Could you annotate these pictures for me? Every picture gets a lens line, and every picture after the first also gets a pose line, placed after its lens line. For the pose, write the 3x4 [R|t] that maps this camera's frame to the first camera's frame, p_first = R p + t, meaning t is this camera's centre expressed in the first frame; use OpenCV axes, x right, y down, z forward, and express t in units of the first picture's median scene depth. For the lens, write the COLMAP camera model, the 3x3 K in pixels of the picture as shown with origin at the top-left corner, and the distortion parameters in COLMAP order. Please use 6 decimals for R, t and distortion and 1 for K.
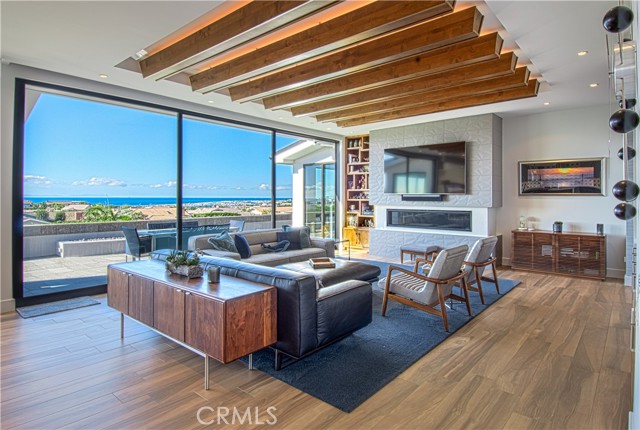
lens RADIAL K [[353.7, 0, 338.7], [0, 353.7, 194.0], [0, 0, 1]] dist [0.001973, 0.000145]
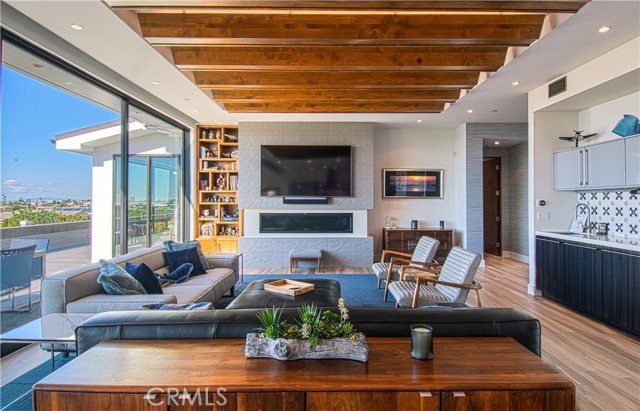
lens RADIAL K [[341.2, 0, 333.7], [0, 341.2, 197.3], [0, 0, 1]] dist [0.001116, -0.000794]
pose [[0.766062, 0.004684, 0.642750, -0.263388], [-0.004795, 0.999987, -0.001573, 0.002966], [-0.642749, -0.001877, 0.766074, 0.228008]]
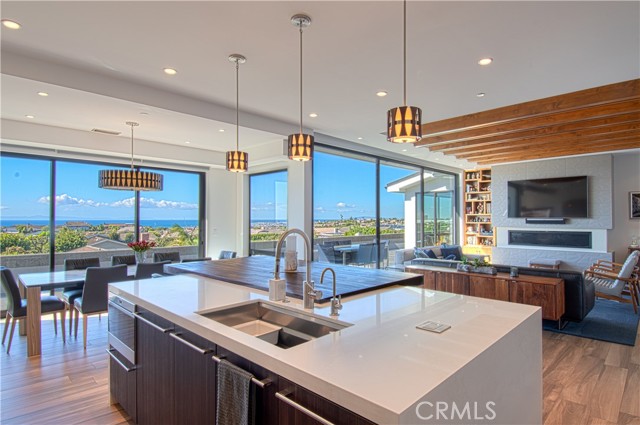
lens RADIAL K [[343.6, 0, 340.7], [0, 343.6, 212.1], [0, 0, 1]] dist [-0.001289, -0.000696]
pose [[0.996989, -0.004777, -0.077391, -0.338995], [0.003950, 0.999934, -0.010835, -0.009425], [0.077438, 0.010496, 0.996942, -0.217289]]
